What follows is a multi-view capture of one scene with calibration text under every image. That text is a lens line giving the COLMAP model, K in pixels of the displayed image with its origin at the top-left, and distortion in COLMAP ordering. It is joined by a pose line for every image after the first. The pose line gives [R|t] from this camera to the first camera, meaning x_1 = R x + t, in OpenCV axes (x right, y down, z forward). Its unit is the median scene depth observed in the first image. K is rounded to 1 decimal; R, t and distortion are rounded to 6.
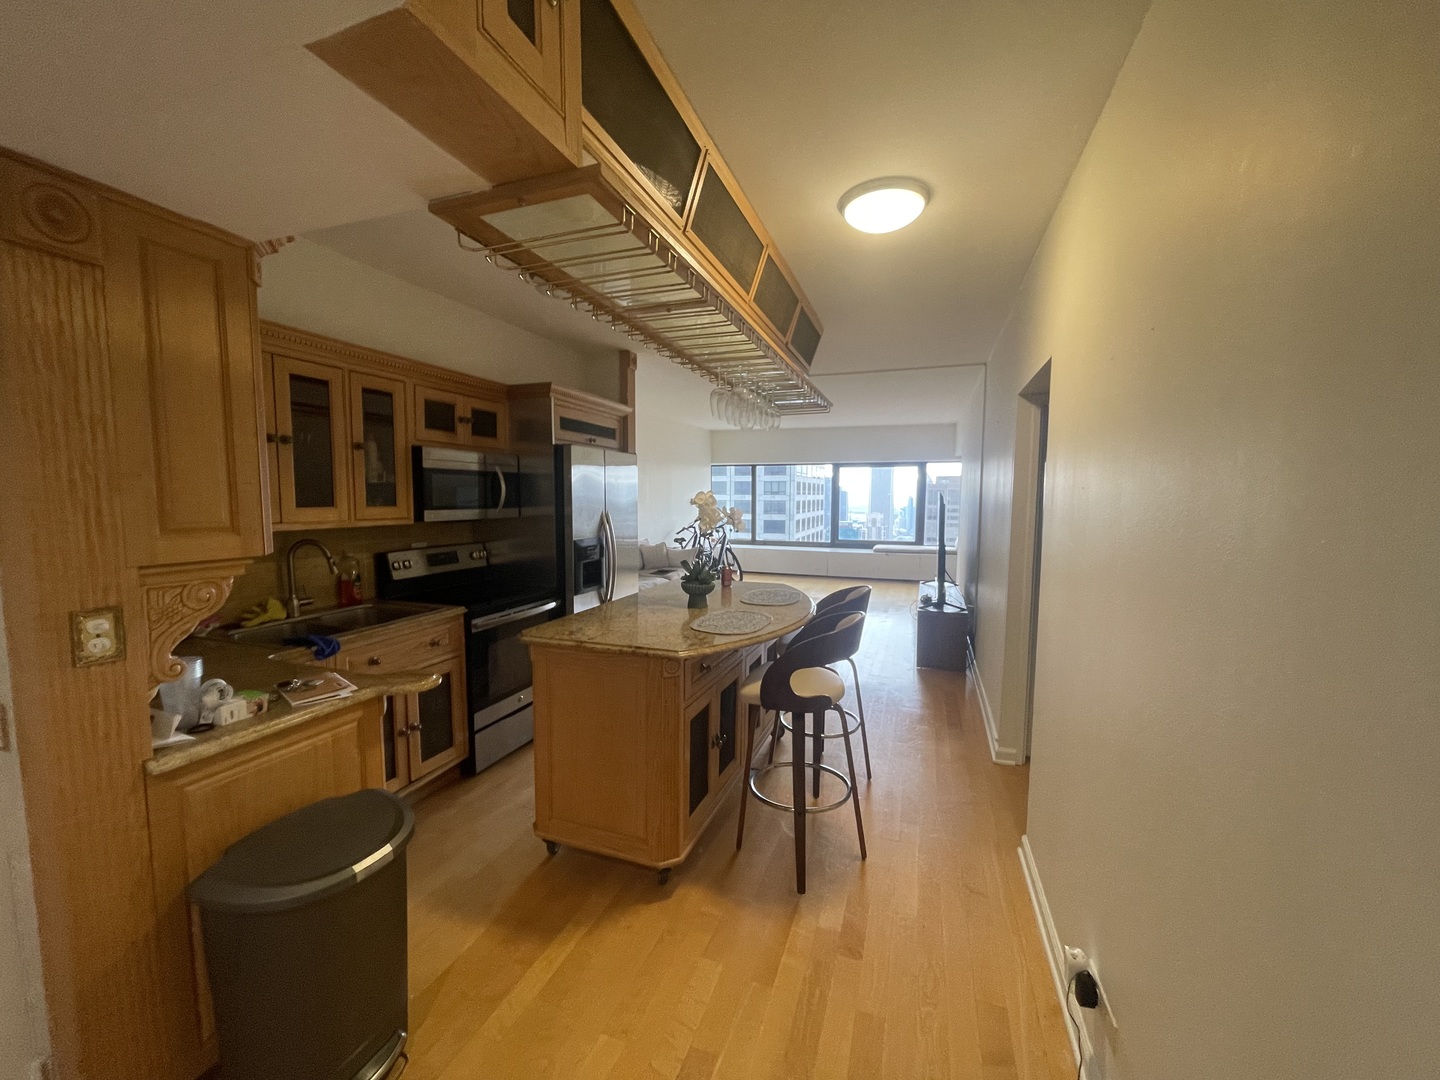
lens RADIAL K [[575.3, 0, 712.7], [0, 575.3, 545.2], [0, 0, 1]] dist [-0.001487, -0.000278]
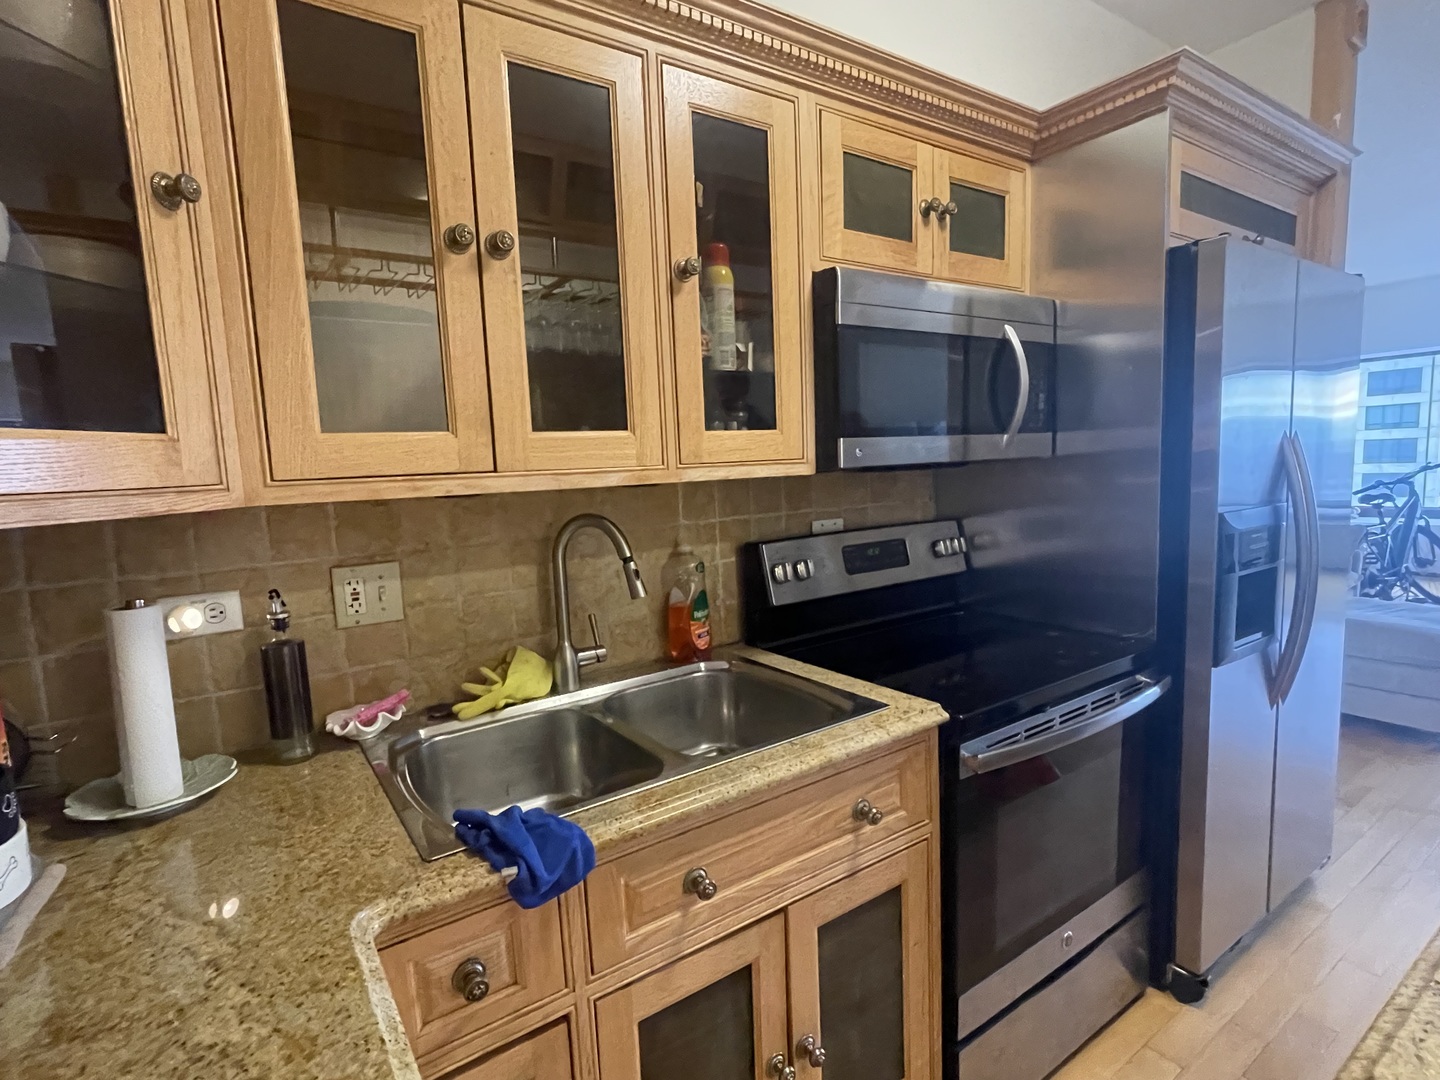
lens RADIAL K [[709.3, 0, 720.0], [0, 709.3, 540.0], [0, 0, 1]] dist [-0.001291, -0.000175]
pose [[0.808769, 0.024263, -0.587625, -0.297830], [-0.003175, 0.999314, 0.036892, -0.010080], [0.588117, -0.027971, 0.808292, 0.592717]]
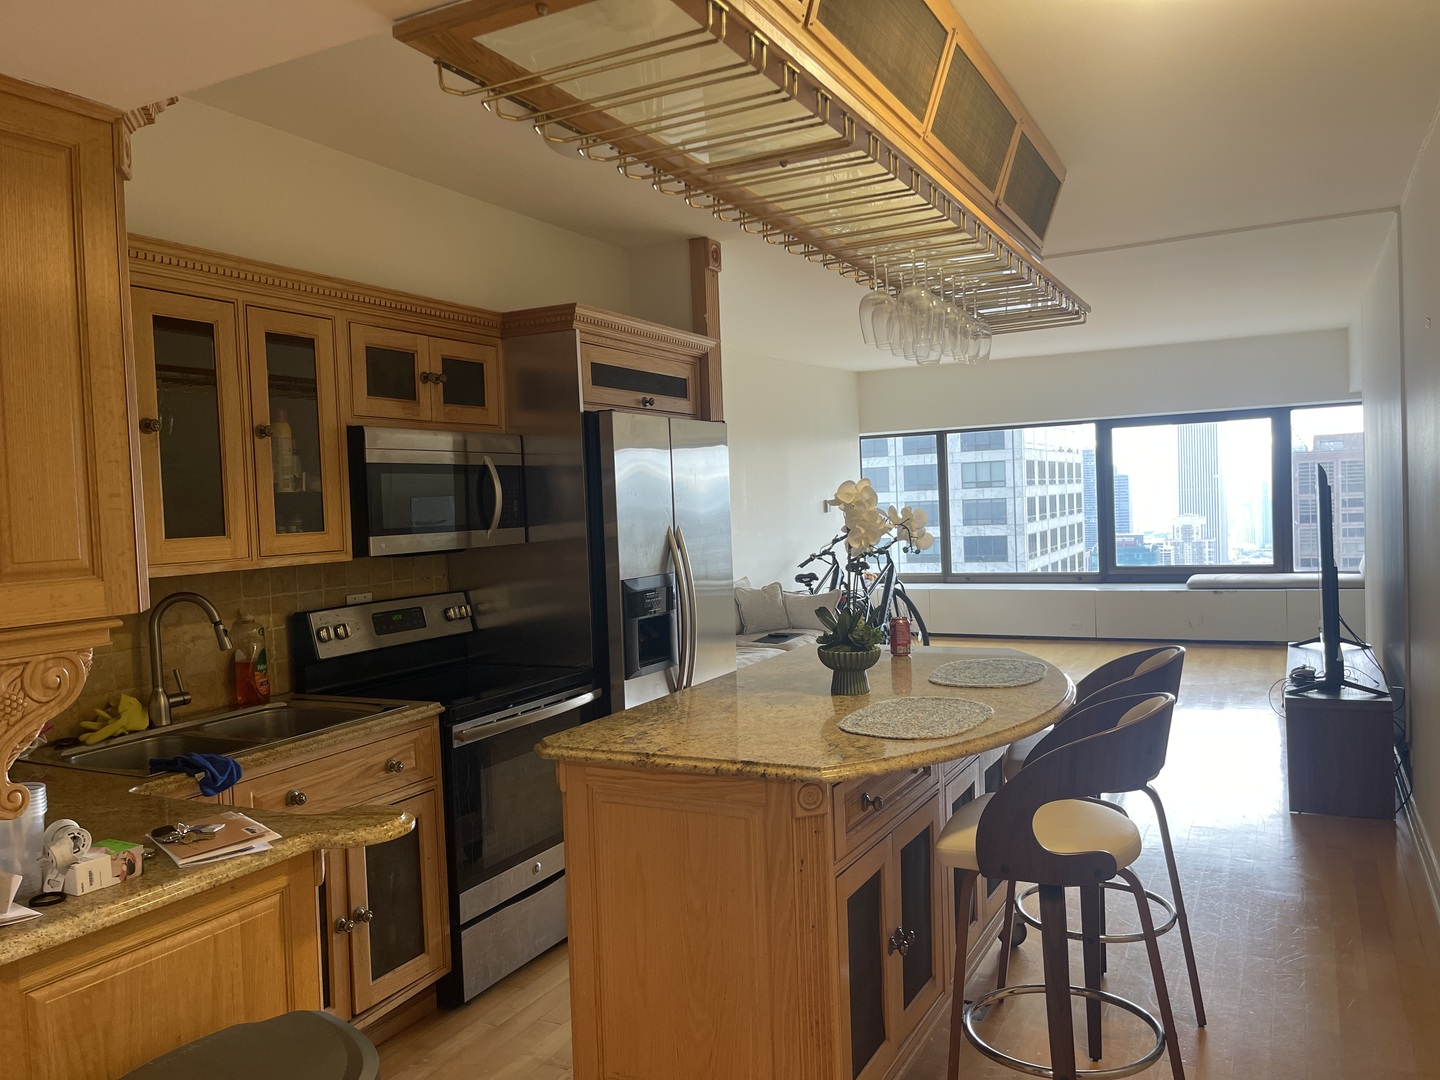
lens RADIAL K [[1076.8, 0, 725.5], [0, 1076.8, 543.5], [0, 0, 1]] dist [0.061838, -0.080267]
pose [[0.990893, -0.039658, -0.128682, -0.006005], [0.033907, 0.998339, -0.046581, 0.009805], [0.130316, 0.041794, 0.990591, -0.035003]]
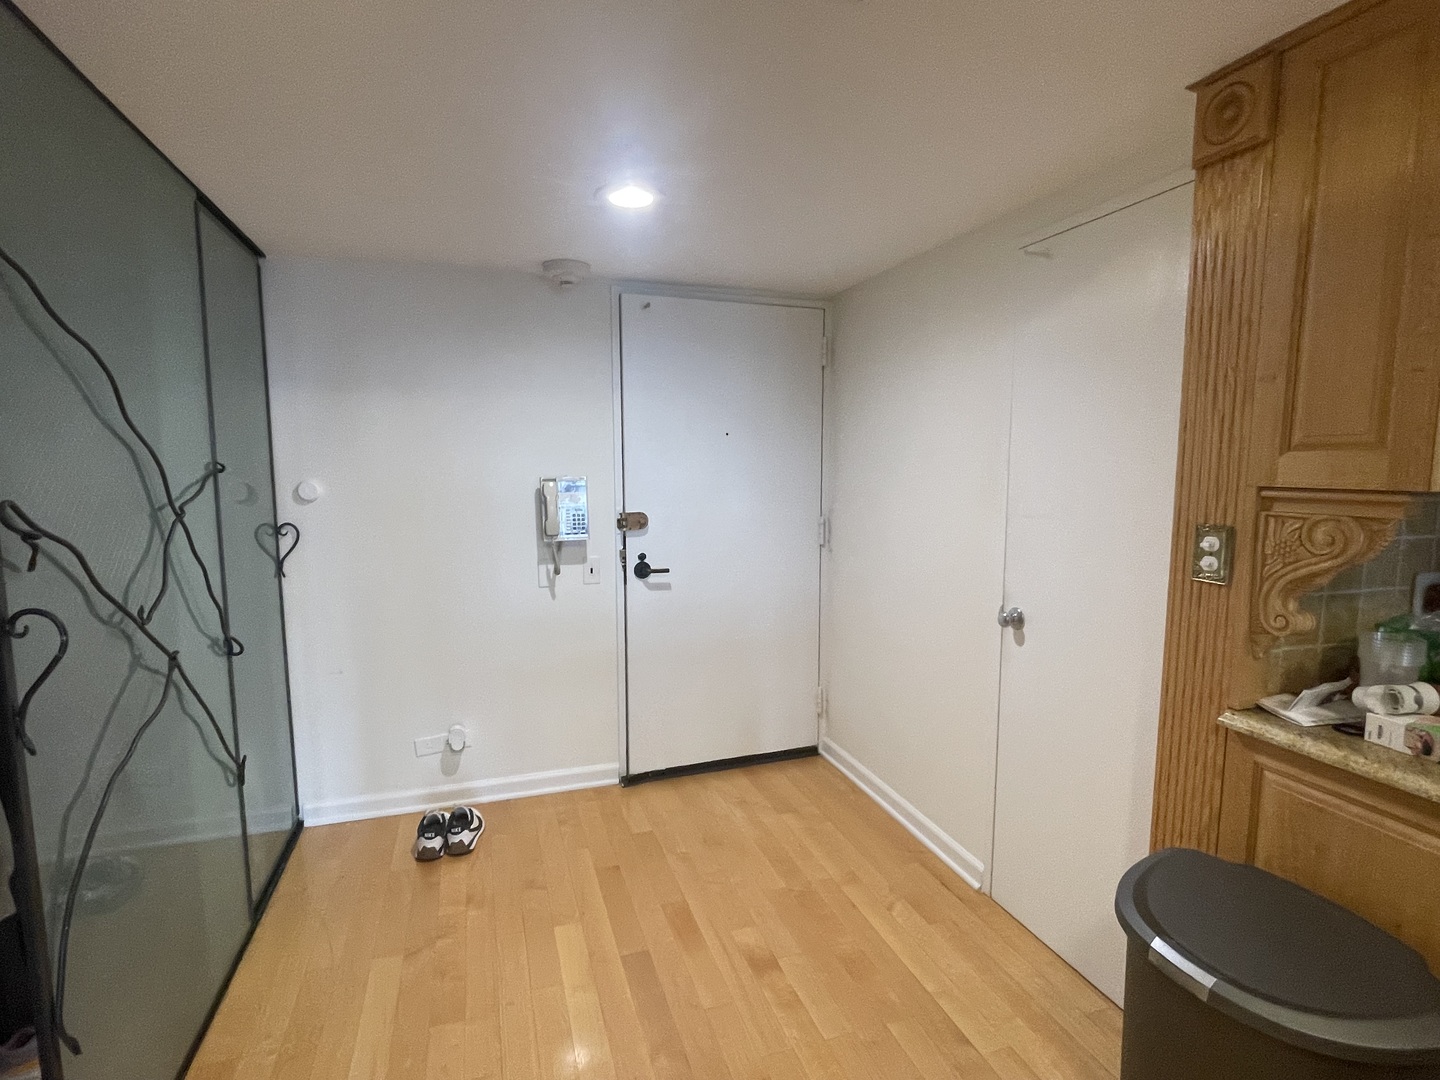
lens RADIAL K [[709.3, 0, 720.0], [0, 709.3, 540.0], [0, 0, 1]] dist [-0.001291, -0.000175]
pose [[-0.772532, 0.062227, -0.631920, 0.126670], [-0.059810, 0.983631, 0.169980, -0.007139], [0.632153, 0.169110, -0.756164, 0.567467]]
